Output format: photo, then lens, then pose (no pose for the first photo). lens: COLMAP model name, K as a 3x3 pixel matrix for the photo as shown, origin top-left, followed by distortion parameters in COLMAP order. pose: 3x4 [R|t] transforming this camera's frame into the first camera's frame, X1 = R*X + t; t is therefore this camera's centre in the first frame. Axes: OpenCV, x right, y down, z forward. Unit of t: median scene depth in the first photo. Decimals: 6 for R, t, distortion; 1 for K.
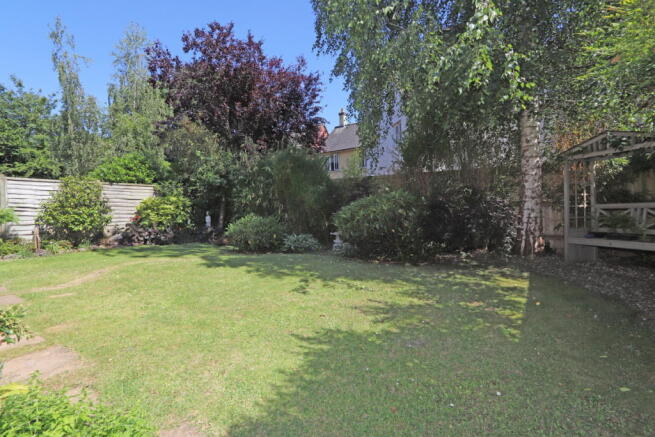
lens RADIAL K [[308.2, 0, 327.7], [0, 308.2, 215.6], [0, 0, 1]] dist [-0.002131, -0.000374]
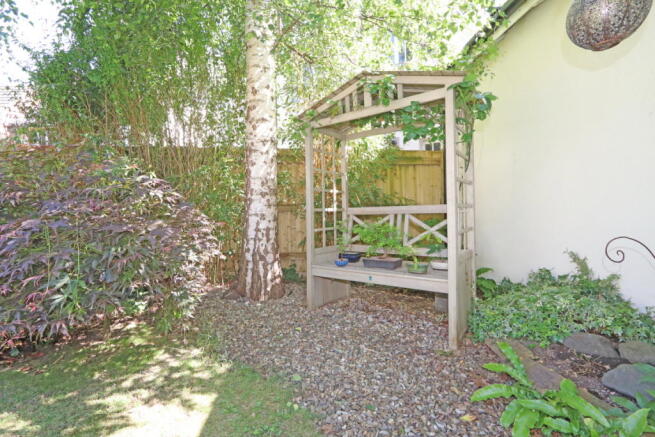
lens RADIAL K [[308.2, 0, 327.7], [0, 308.2, 215.6], [0, 0, 1]] dist [-0.002131, -0.000374]
pose [[0.782503, 0.008651, 0.622586, 0.414679], [0.003758, 0.999820, -0.018616, -0.008230], [-0.622635, 0.016907, 0.782330, 0.495008]]
